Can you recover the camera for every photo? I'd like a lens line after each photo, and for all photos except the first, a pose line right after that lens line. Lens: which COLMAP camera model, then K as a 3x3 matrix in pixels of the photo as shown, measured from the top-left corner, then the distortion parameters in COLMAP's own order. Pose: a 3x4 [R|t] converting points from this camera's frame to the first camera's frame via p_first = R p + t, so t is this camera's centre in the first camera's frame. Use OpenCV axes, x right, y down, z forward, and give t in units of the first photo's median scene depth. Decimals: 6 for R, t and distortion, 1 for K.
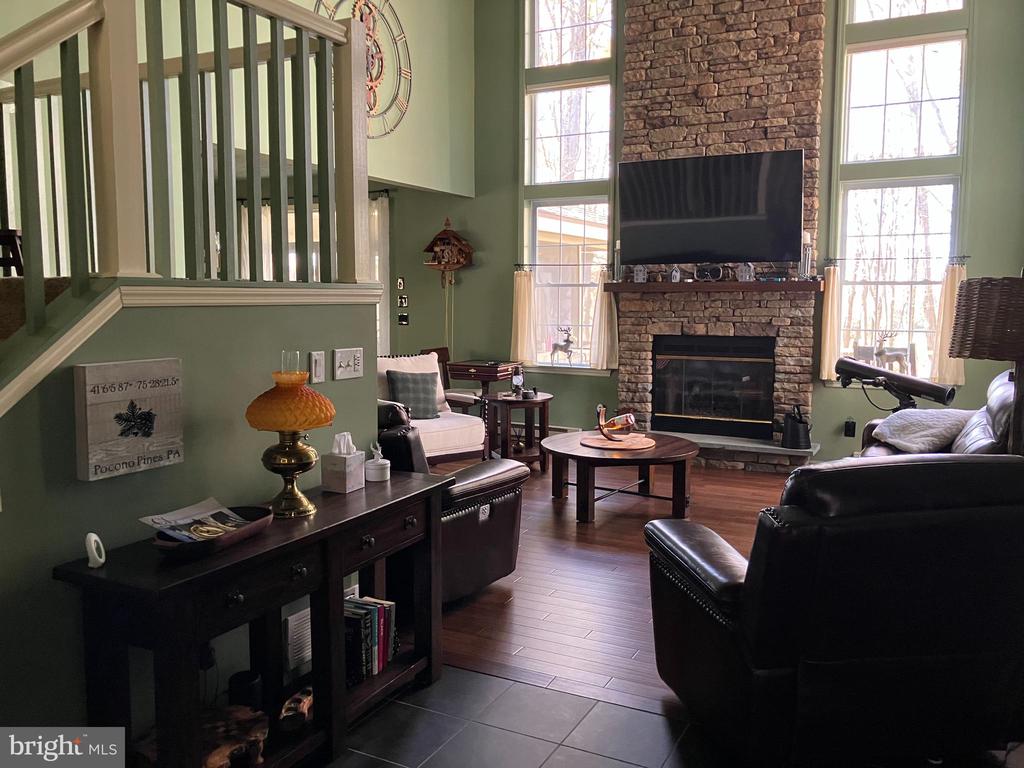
lens RADIAL K [[845.5, 0, 515.1], [0, 845.5, 376.3], [0, 0, 1]] dist [0.039900, -0.057905]
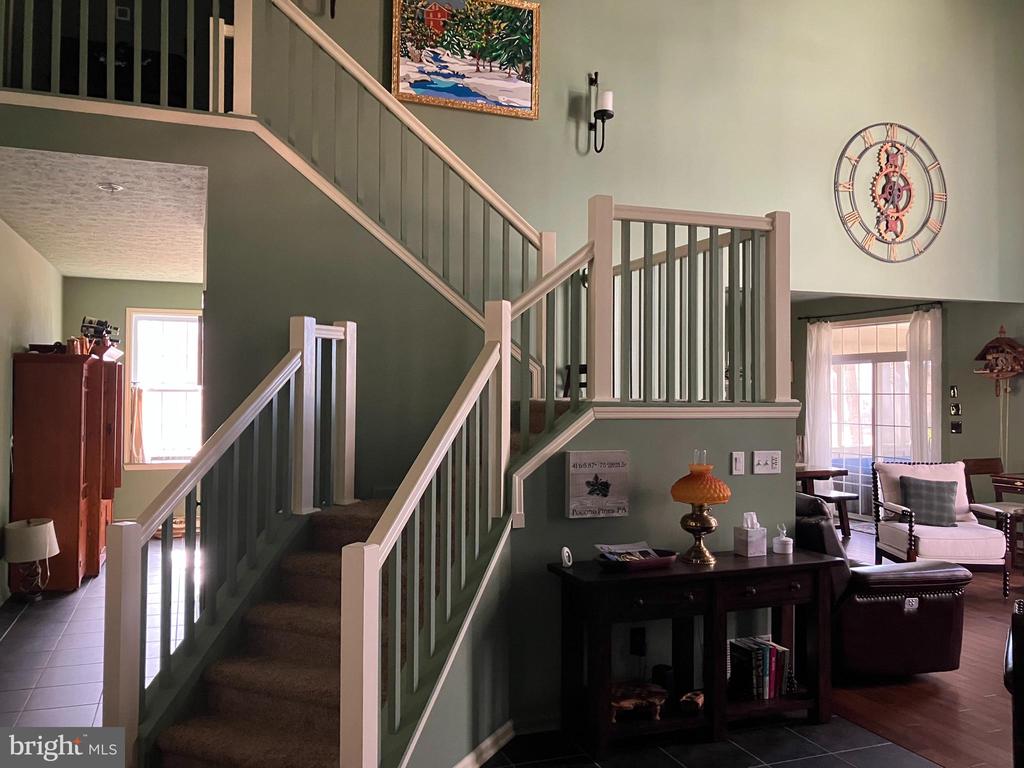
lens RADIAL K [[845.5, 0, 513.7], [0, 845.5, 382.1], [0, 0, 1]] dist [0.039900, -0.057905]
pose [[0.760463, -0.001573, -0.649380, 0.394229], [-0.069901, 0.993988, -0.084266, -0.000219], [0.645609, 0.109473, 0.755781, -0.305105]]
